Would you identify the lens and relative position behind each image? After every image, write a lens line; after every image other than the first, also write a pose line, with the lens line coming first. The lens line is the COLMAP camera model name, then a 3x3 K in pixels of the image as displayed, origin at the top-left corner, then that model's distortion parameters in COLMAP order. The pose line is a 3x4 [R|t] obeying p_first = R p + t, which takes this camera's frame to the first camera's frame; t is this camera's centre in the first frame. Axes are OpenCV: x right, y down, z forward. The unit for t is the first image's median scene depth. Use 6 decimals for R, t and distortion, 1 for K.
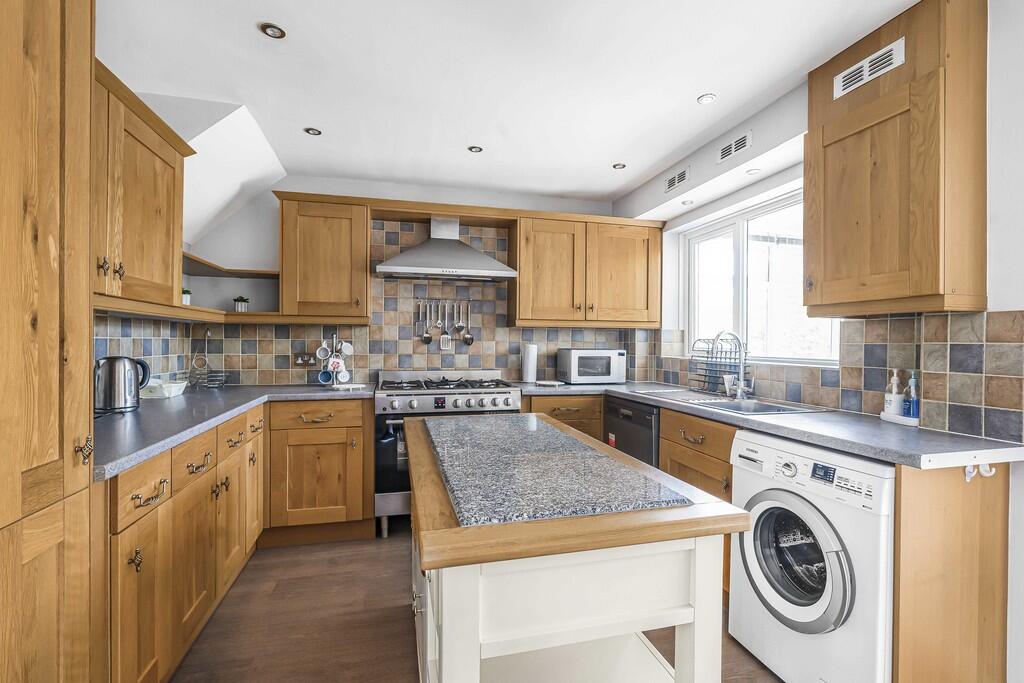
lens RADIAL K [[467.2, 0, 512.0], [0, 467.2, 341.5], [0, 0, 1]] dist [-0.000974, -0.000104]
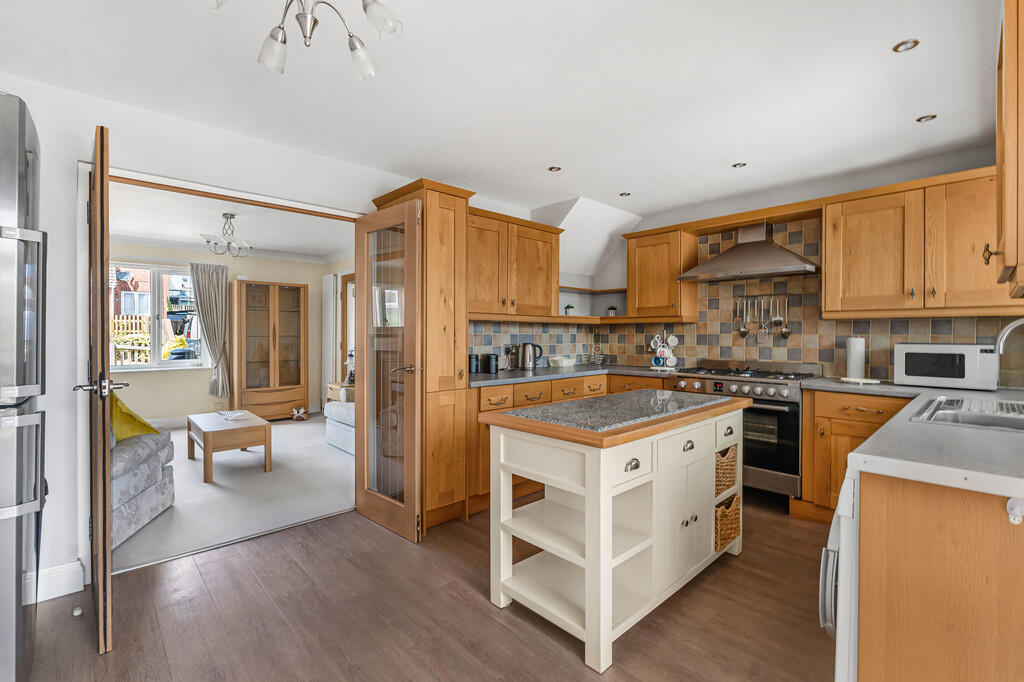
lens RADIAL K [[467.2, 0, 512.0], [0, 467.2, 341.0], [0, 0, 1]] dist [-0.000974, -0.000104]
pose [[0.474956, 0.006635, -0.879984, 0.559303], [0.000884, 0.999967, 0.008016, 0.004607], [0.880009, -0.004585, 0.474935, -0.020328]]
